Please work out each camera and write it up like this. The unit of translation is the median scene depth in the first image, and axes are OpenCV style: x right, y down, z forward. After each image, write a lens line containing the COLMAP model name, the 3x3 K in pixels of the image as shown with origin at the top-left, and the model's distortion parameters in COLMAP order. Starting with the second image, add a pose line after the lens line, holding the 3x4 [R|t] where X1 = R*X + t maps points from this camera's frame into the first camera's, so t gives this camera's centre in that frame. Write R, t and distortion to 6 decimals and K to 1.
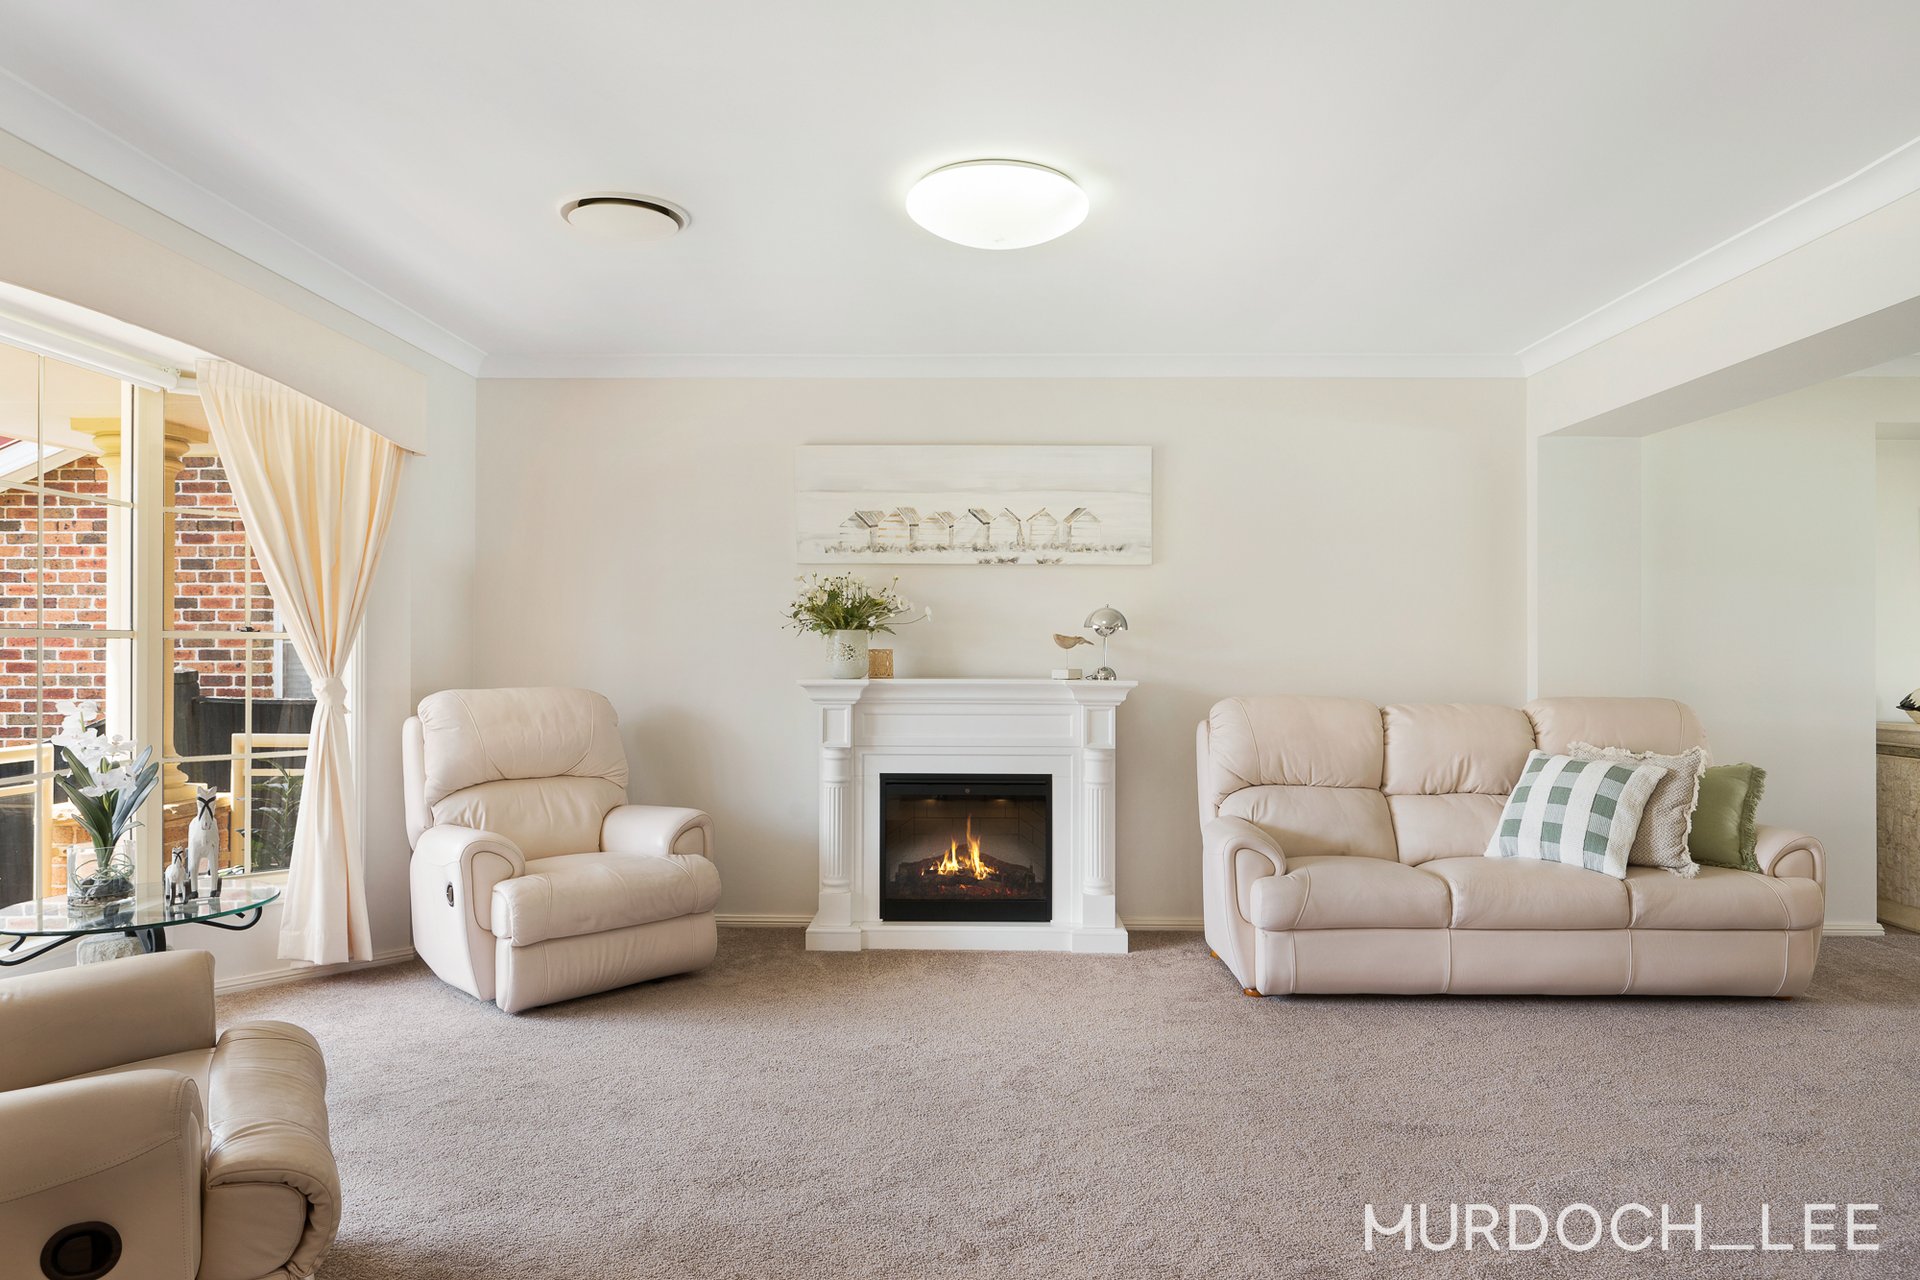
lens RADIAL K [[1155.3, 0, 959.6], [0, 1155.3, 646.7], [0, 0, 1]] dist [0.000415, 0.000164]
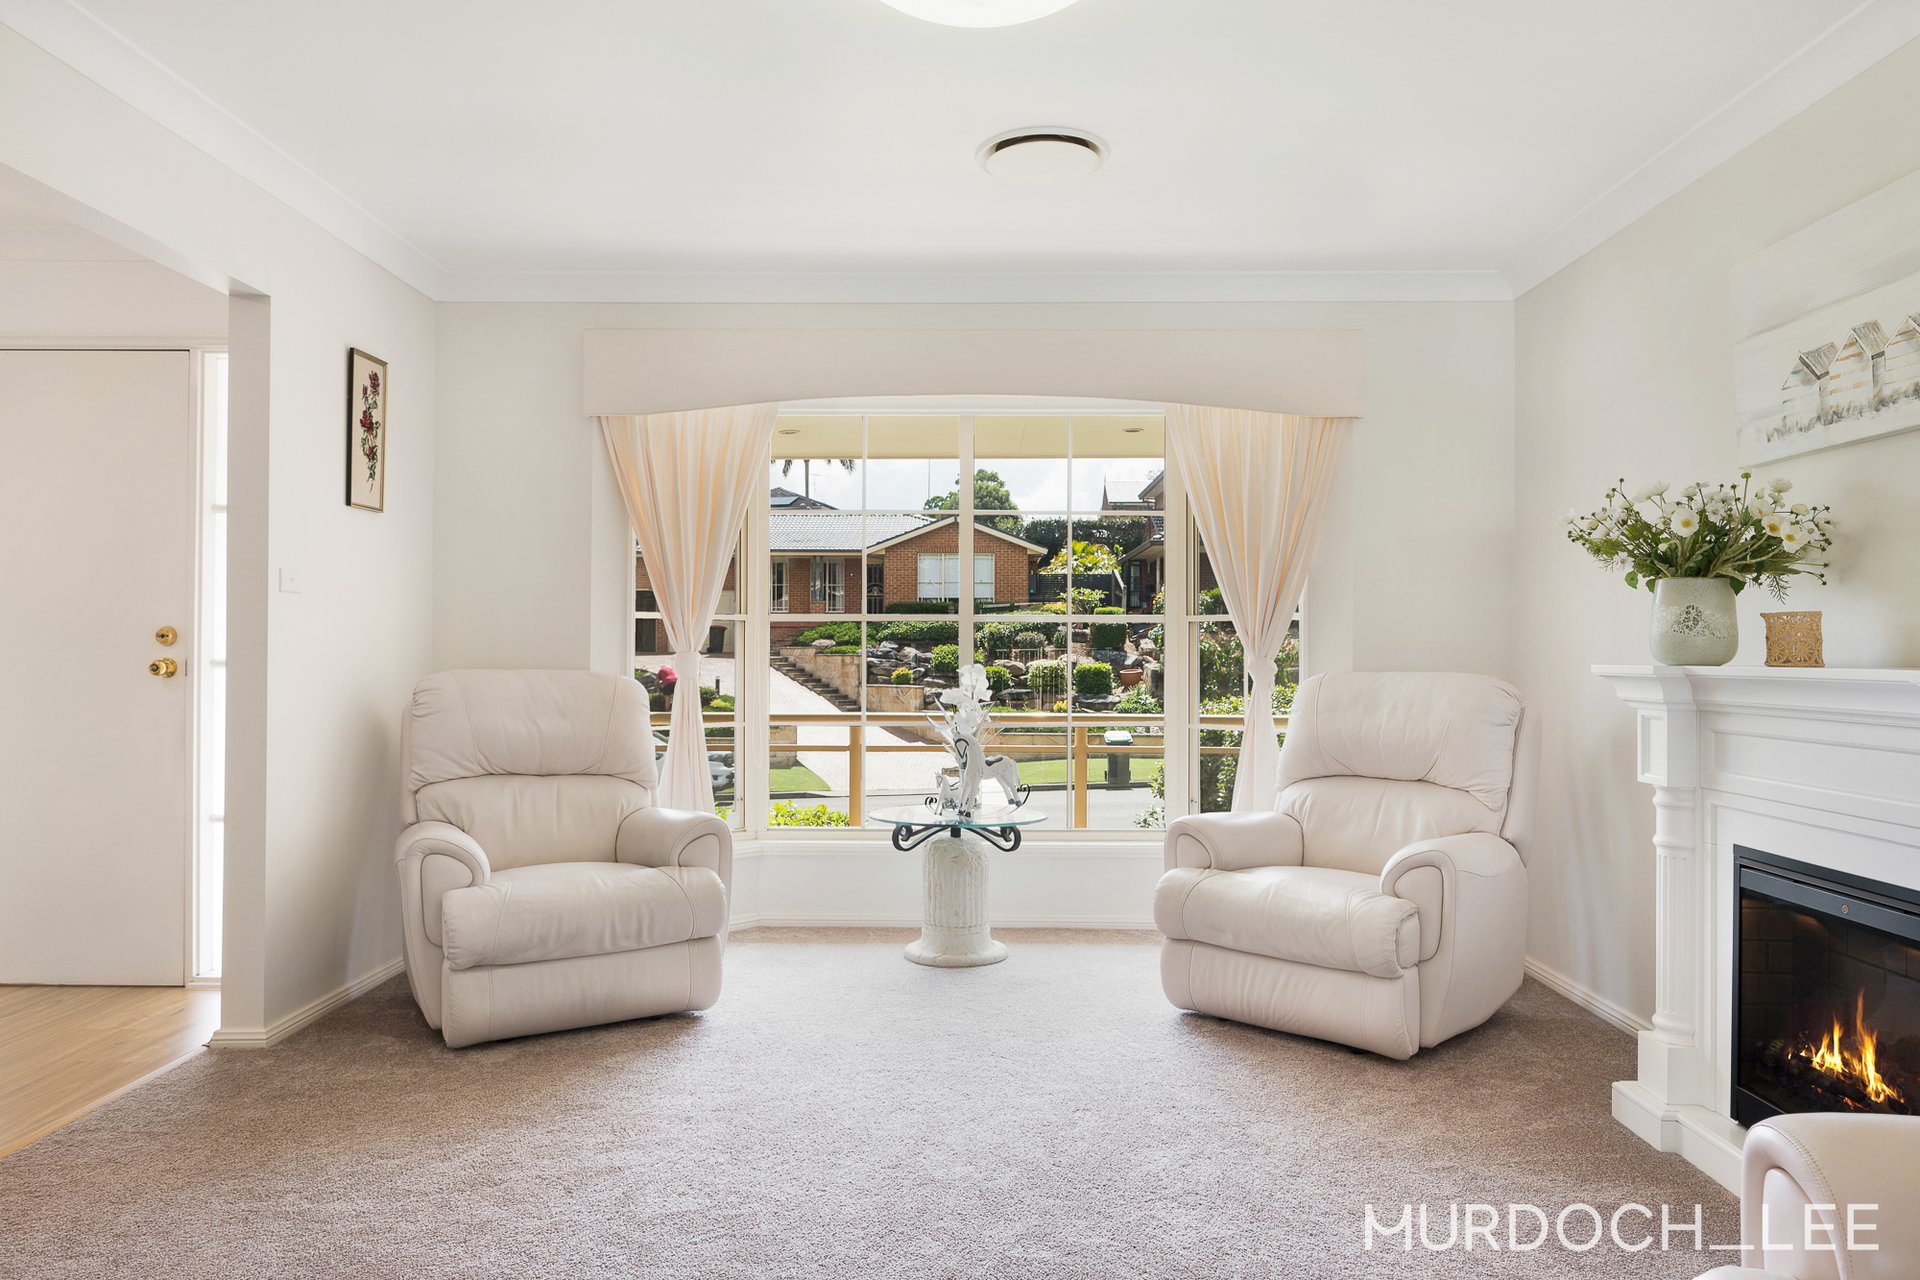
lens RADIAL K [[1281.8, 0, 959.9], [0, 1281.8, 639.9], [0, 0, 1]] dist [-0.004486, -0.001732]
pose [[0.000127, -0.014007, -0.999902, 0.497354], [-0.001367, 0.999901, -0.014007, 0.022819], [0.999999, 0.001369, 0.000107, 0.613364]]
